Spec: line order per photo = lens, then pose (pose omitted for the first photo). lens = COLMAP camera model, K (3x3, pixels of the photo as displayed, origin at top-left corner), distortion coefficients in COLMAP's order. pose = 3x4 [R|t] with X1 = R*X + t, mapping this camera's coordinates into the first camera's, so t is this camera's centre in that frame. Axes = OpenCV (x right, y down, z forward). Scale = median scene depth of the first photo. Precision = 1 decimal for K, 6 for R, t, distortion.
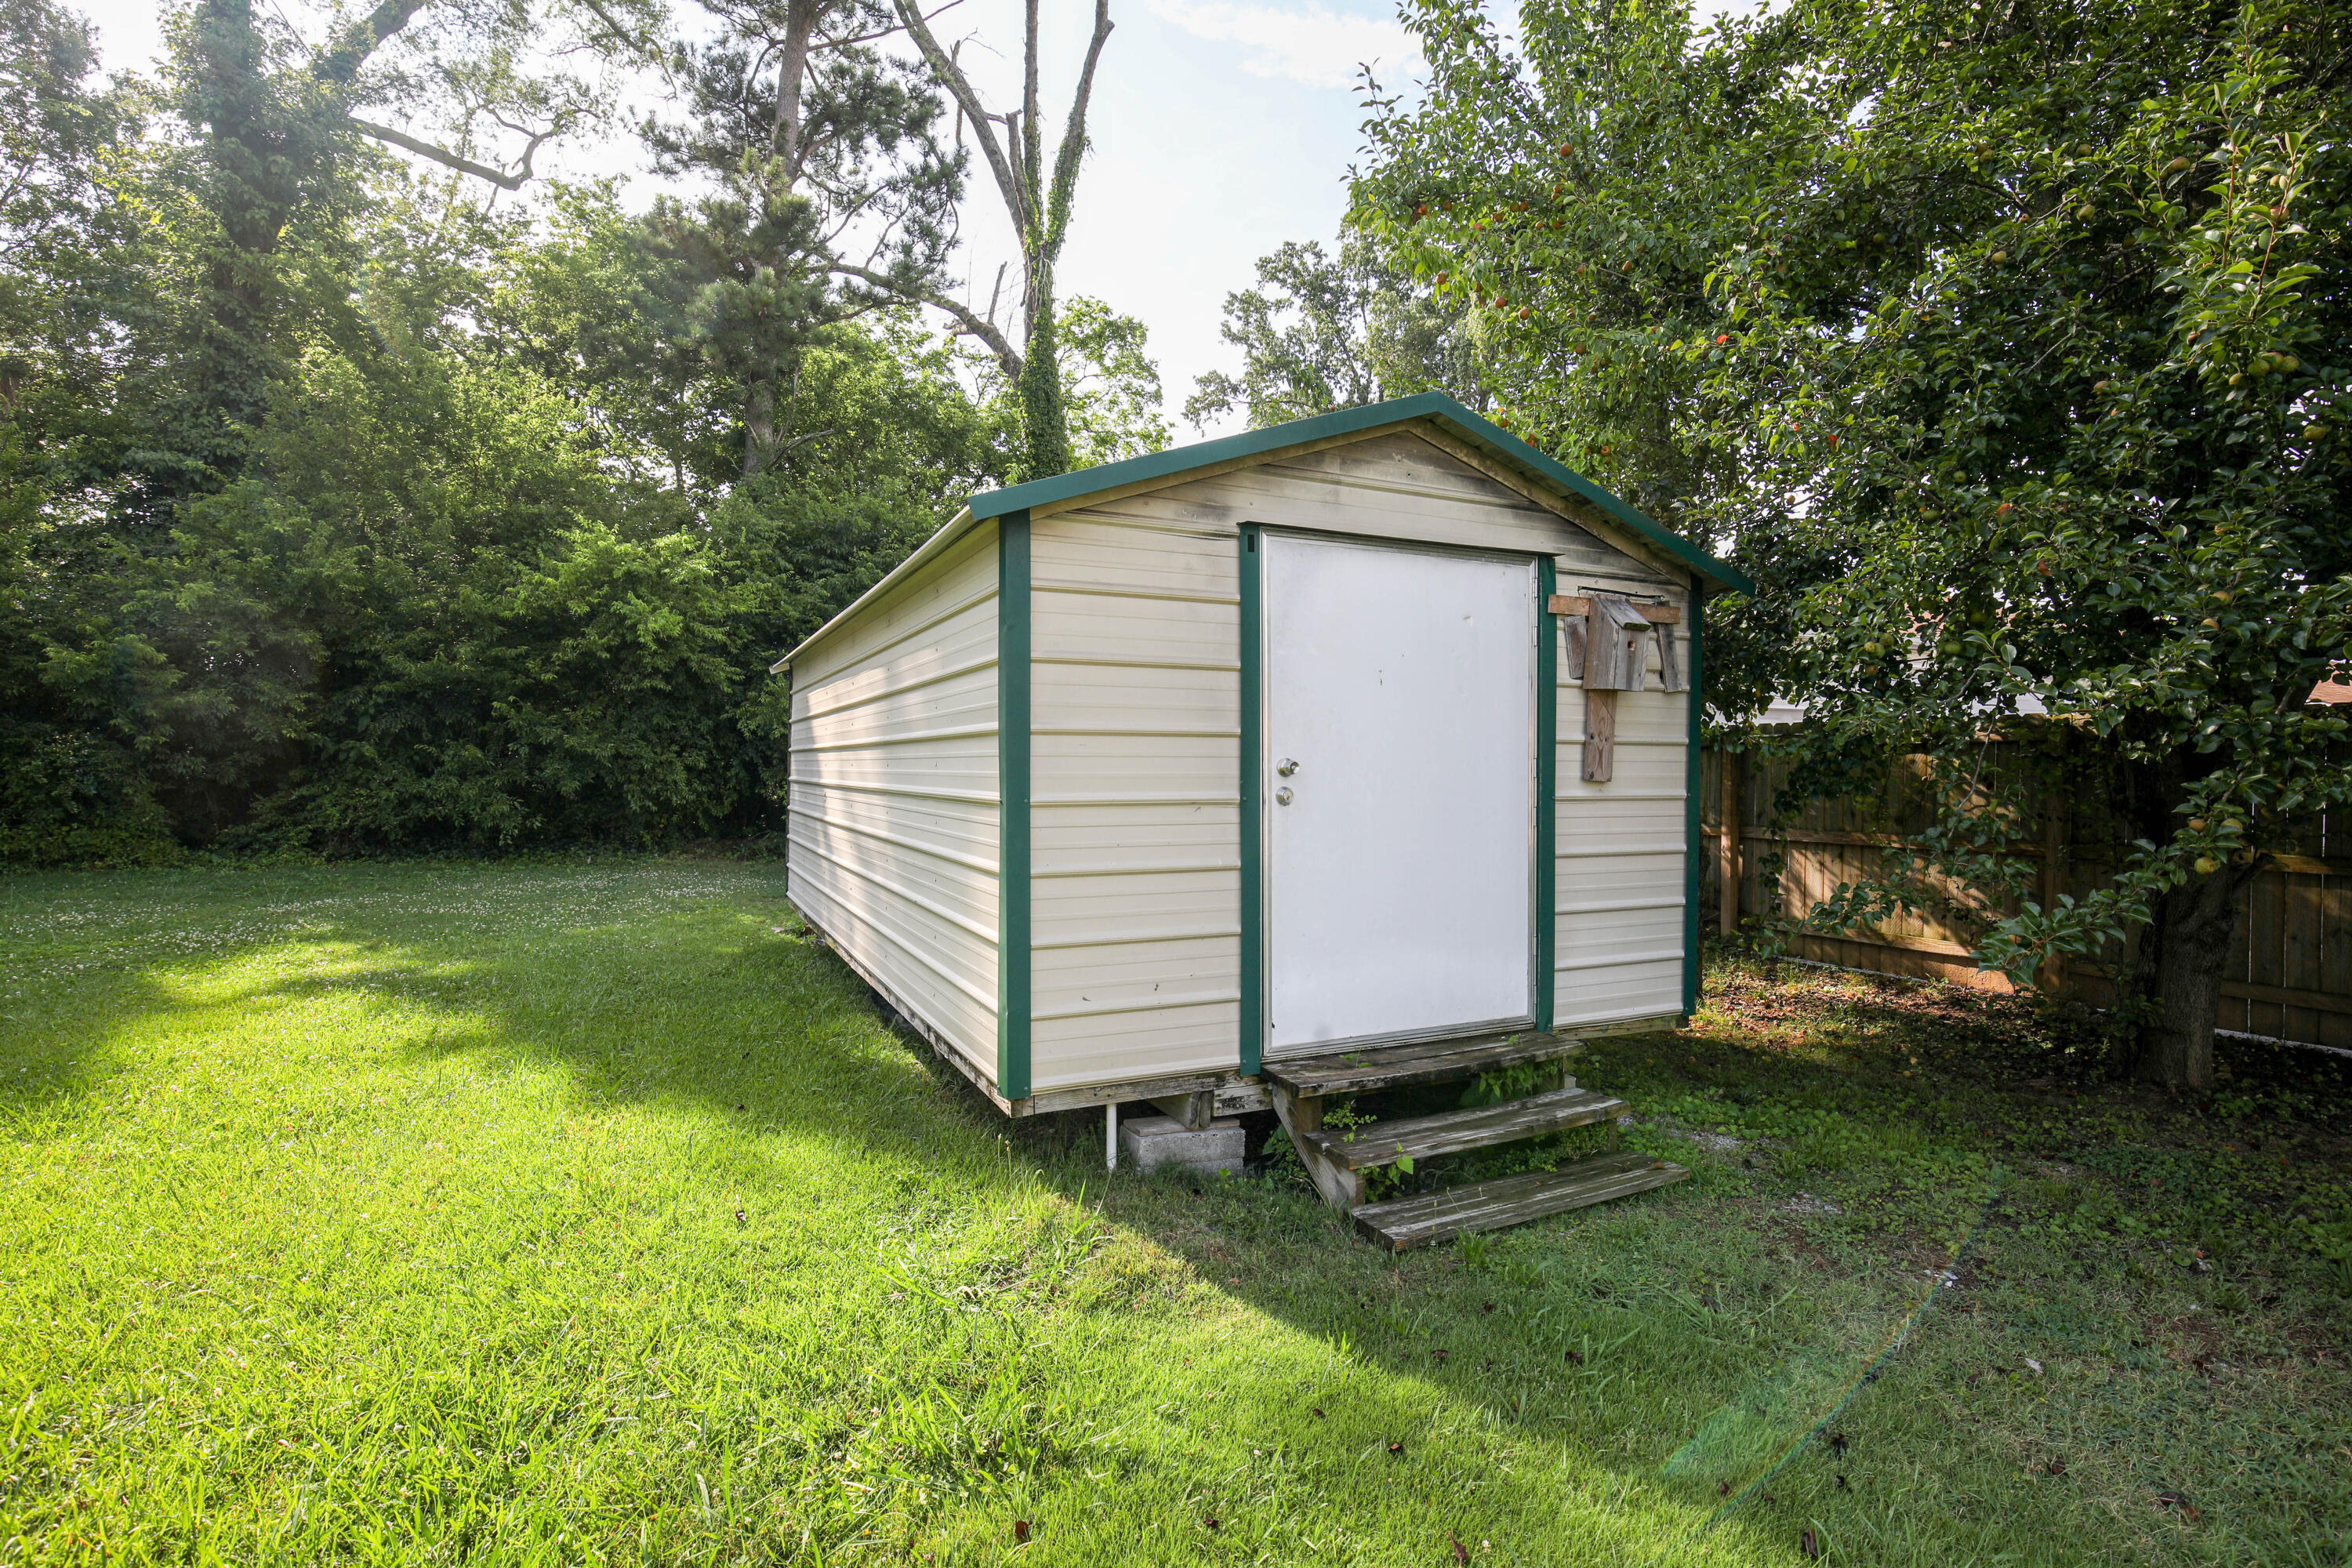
lens RADIAL K [[1168.4, 0, 1176.0], [0, 1168.4, 784.0], [0, 0, 1]] dist [-0.000309, -0.000108]
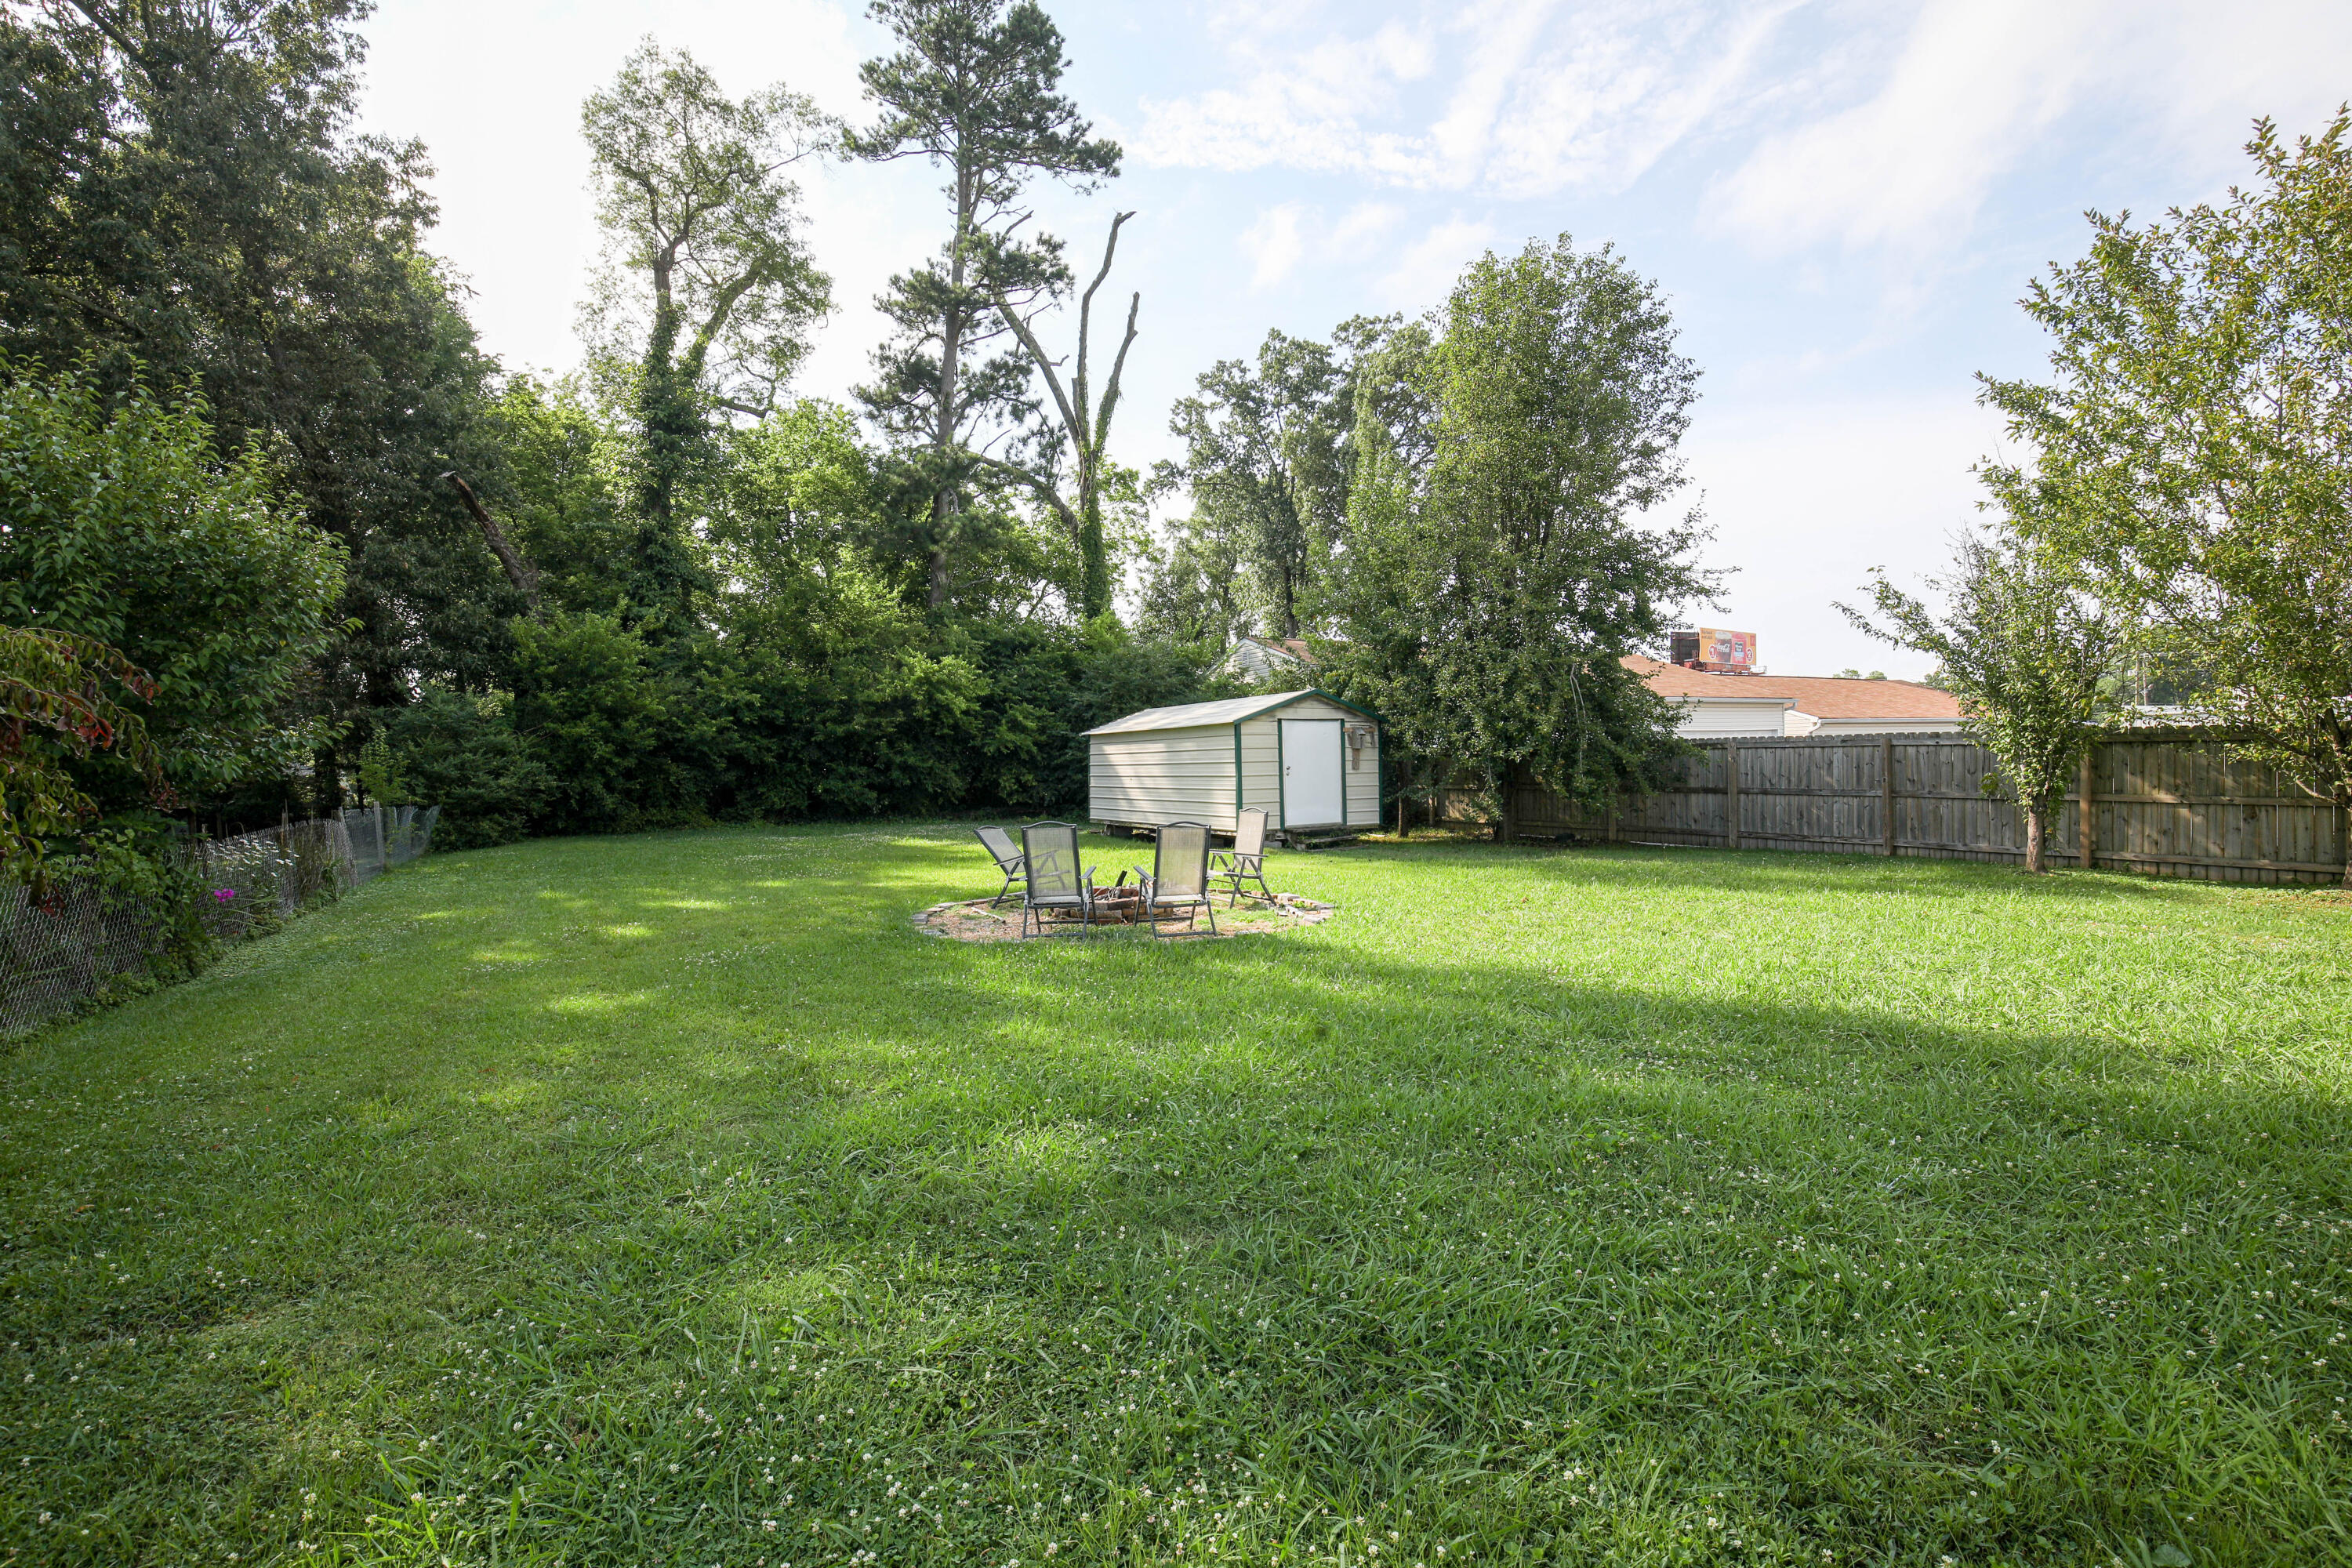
lens RADIAL K [[1106.0, 0, 1194.2], [0, 1106.0, 803.6], [0, 0, 1]] dist [-0.022276, -0.000032]
pose [[0.996451, -0.024579, 0.080508, -0.106223], [0.022864, 0.999493, 0.022160, 0.003610], [-0.081012, -0.020240, 0.996508, -0.564649]]
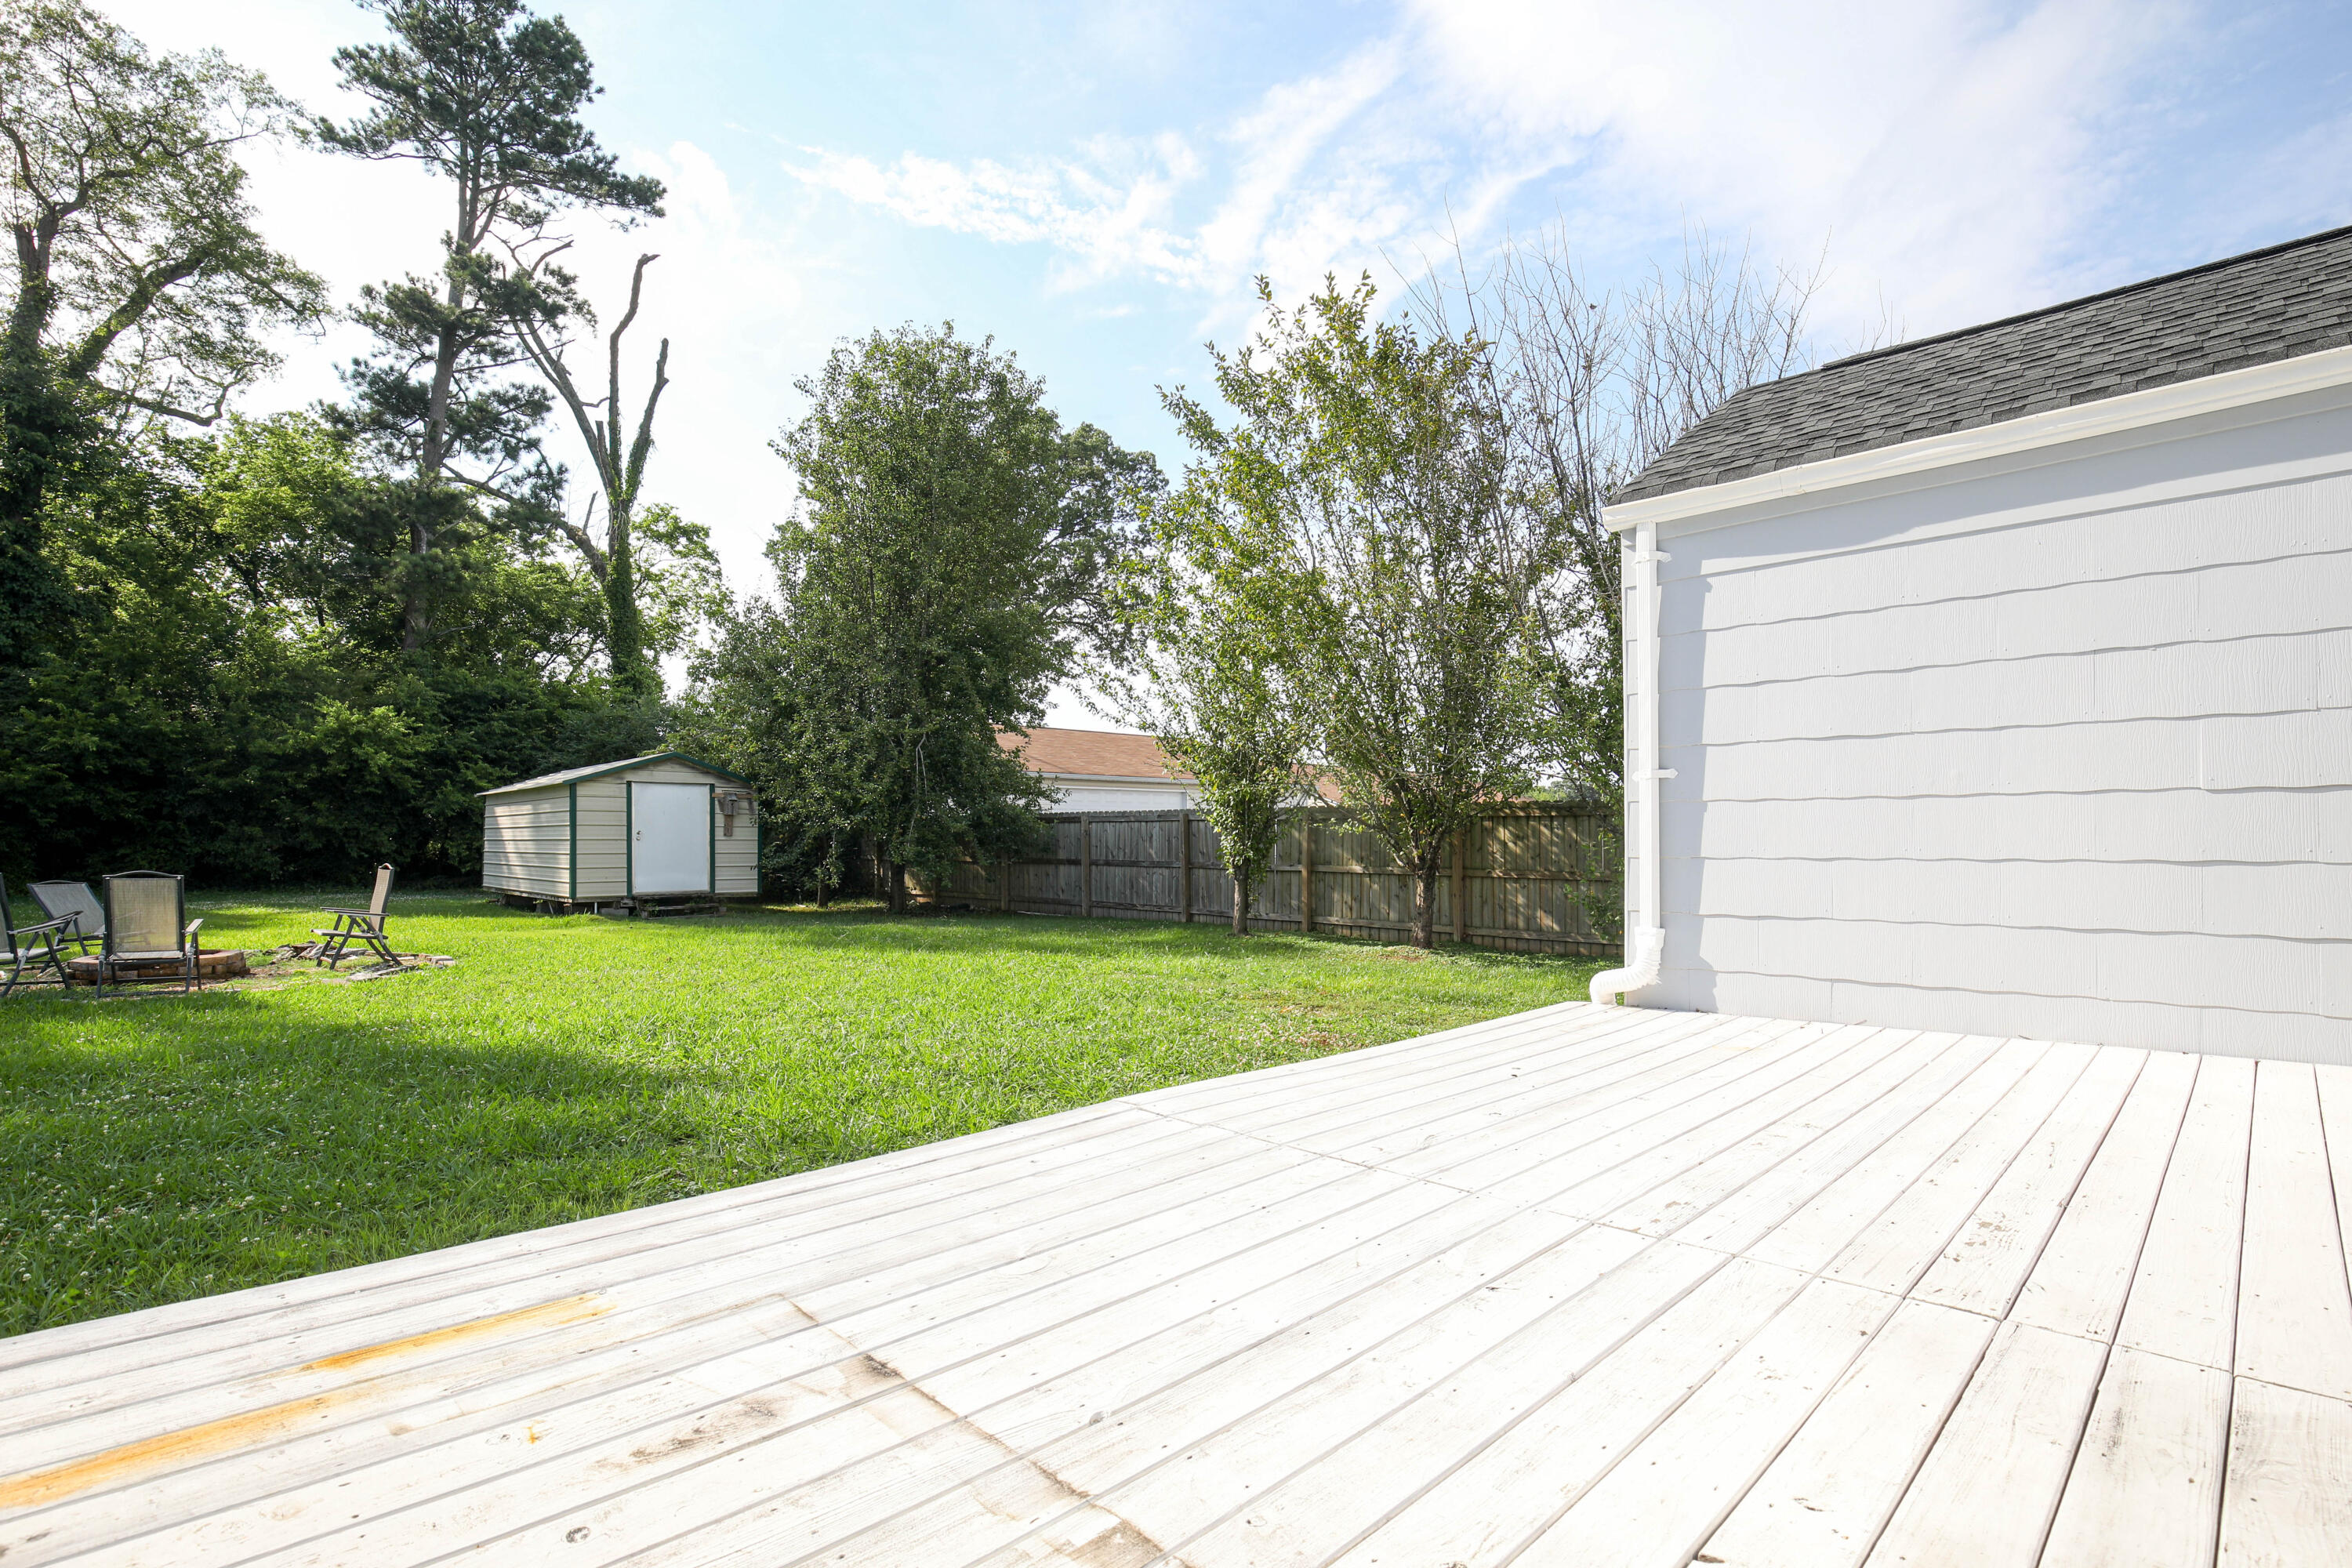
lens RADIAL K [[1132.6, 0, 1177.0], [0, 1132.6, 829.9], [0, 0, 1]] dist [-0.002704, 0.000433]
pose [[0.949951, 0.001479, 0.312396, 0.115161], [0.006808, 0.999653, -0.025435, 0.016868], [-0.312326, 0.026289, 0.949611, -0.630343]]
